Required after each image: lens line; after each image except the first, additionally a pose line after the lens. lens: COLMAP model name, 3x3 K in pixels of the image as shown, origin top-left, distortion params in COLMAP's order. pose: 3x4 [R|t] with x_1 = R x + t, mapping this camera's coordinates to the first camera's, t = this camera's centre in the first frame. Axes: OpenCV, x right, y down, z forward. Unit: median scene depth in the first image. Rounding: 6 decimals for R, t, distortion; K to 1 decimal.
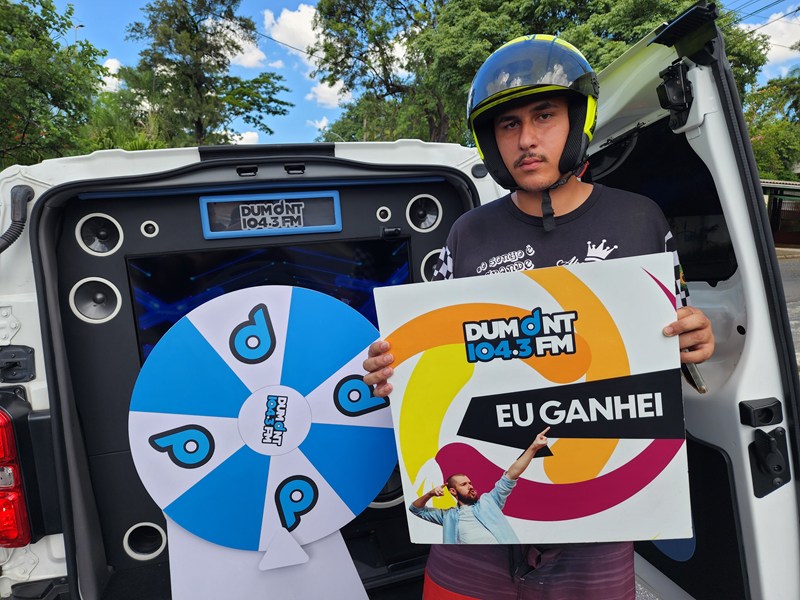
lens RADIAL K [[539.6, 0, 394.3], [0, 539.6, 299.5], [0, 0, 1]] dist [0.055111, -0.053236]
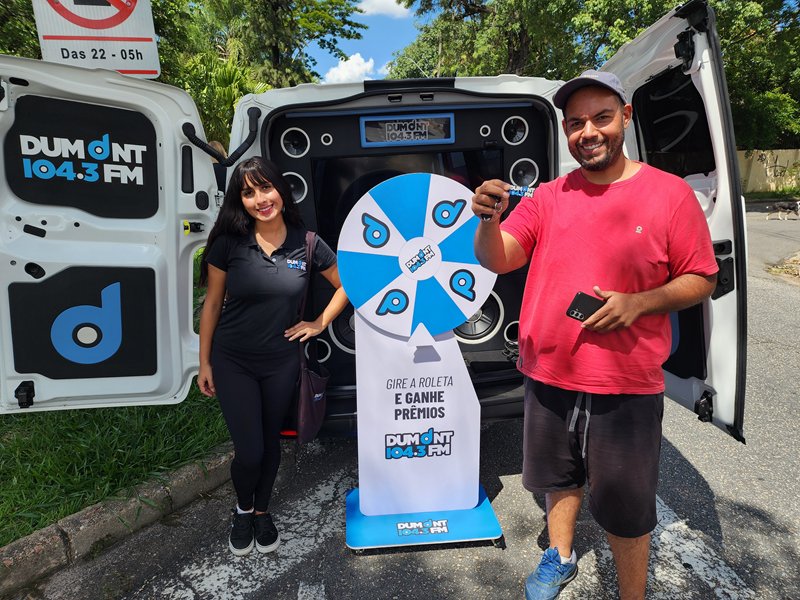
lens RADIAL K [[539.6, 0, 401.6], [0, 539.6, 304.7], [0, 0, 1]] dist [0.055111, -0.053236]
pose [[0.993514, 0.044307, -0.104724, -0.070155], [-0.030474, 0.991022, 0.130183, 0.113769], [0.109552, -0.126148, 0.985944, -0.472914]]
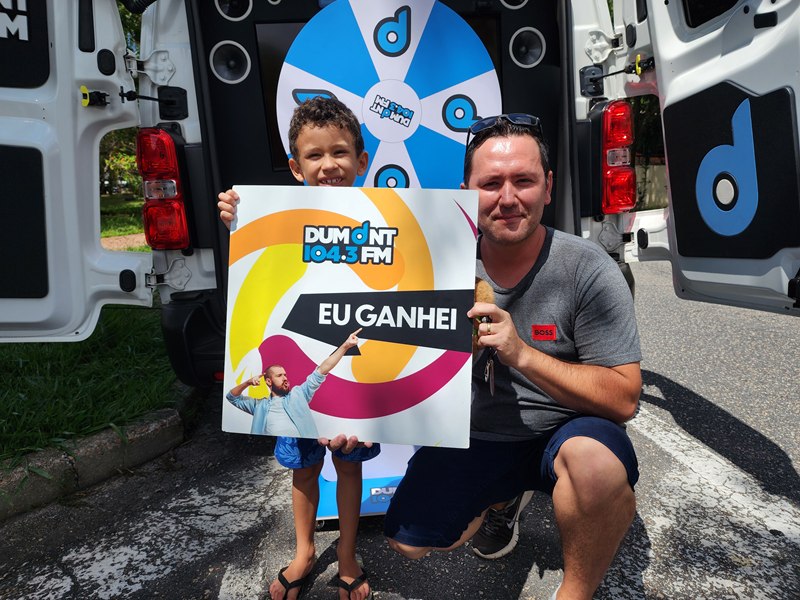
lens RADIAL K [[539.6, 0, 398.3], [0, 539.6, 308.0], [0, 0, 1]] dist [0.055111, -0.053236]
pose [[0.994381, 0.019523, -0.104046, -0.052092], [-0.011596, 0.997021, 0.076258, 0.422681], [0.105225, -0.074623, 0.991645, -0.163303]]
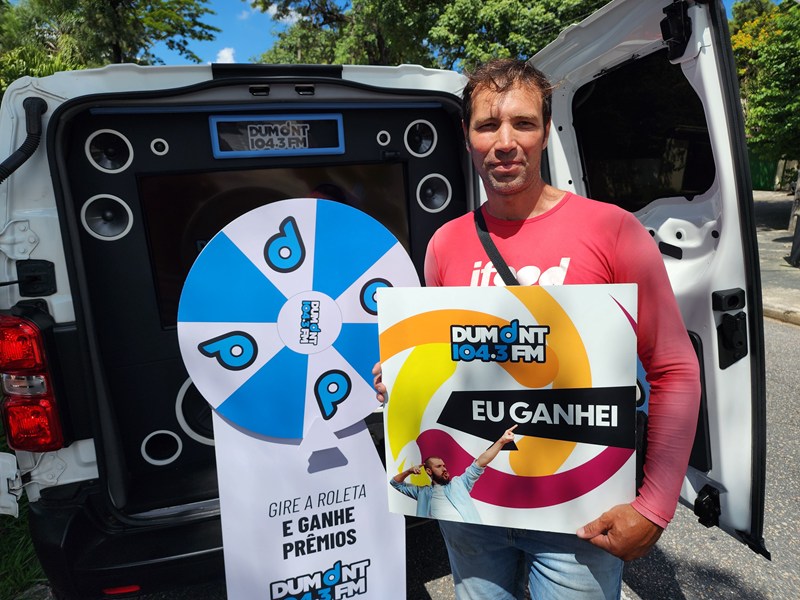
lens RADIAL K [[539.6, 0, 391.8], [0, 539.6, 292.8], [0, 0, 1]] dist [0.055111, -0.053236]
pose [[0.993674, -0.010944, 0.111766, -0.131317], [0.000305, 0.995500, 0.094764, 0.043482], [-0.112300, -0.094131, 0.989206, -0.075969]]
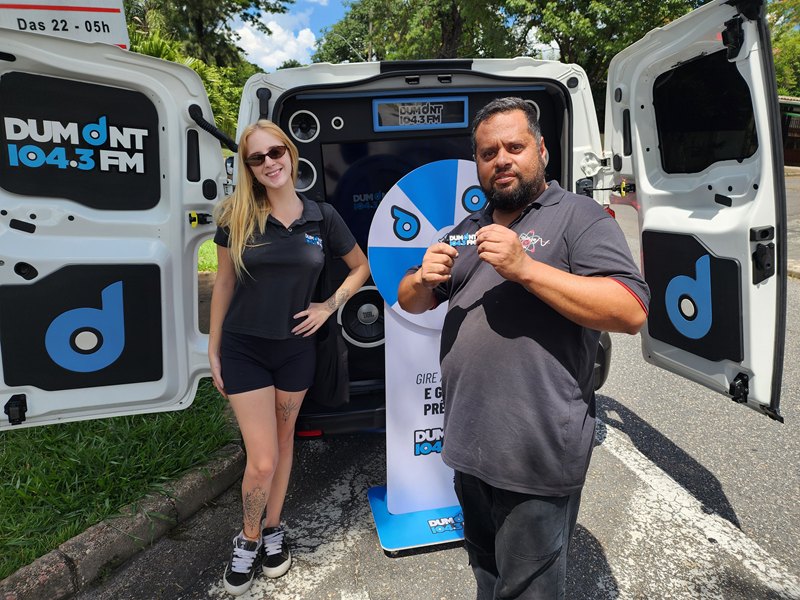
lens RADIAL K [[539.6, 0, 396.1], [0, 539.6, 298.1], [0, 0, 1]] dist [0.055111, -0.053236]
pose [[0.999842, 0.015880, 0.008029, -0.293047], [-0.016907, 0.988507, 0.150229, 0.099674], [-0.005551, -0.150341, 0.988619, -0.432920]]
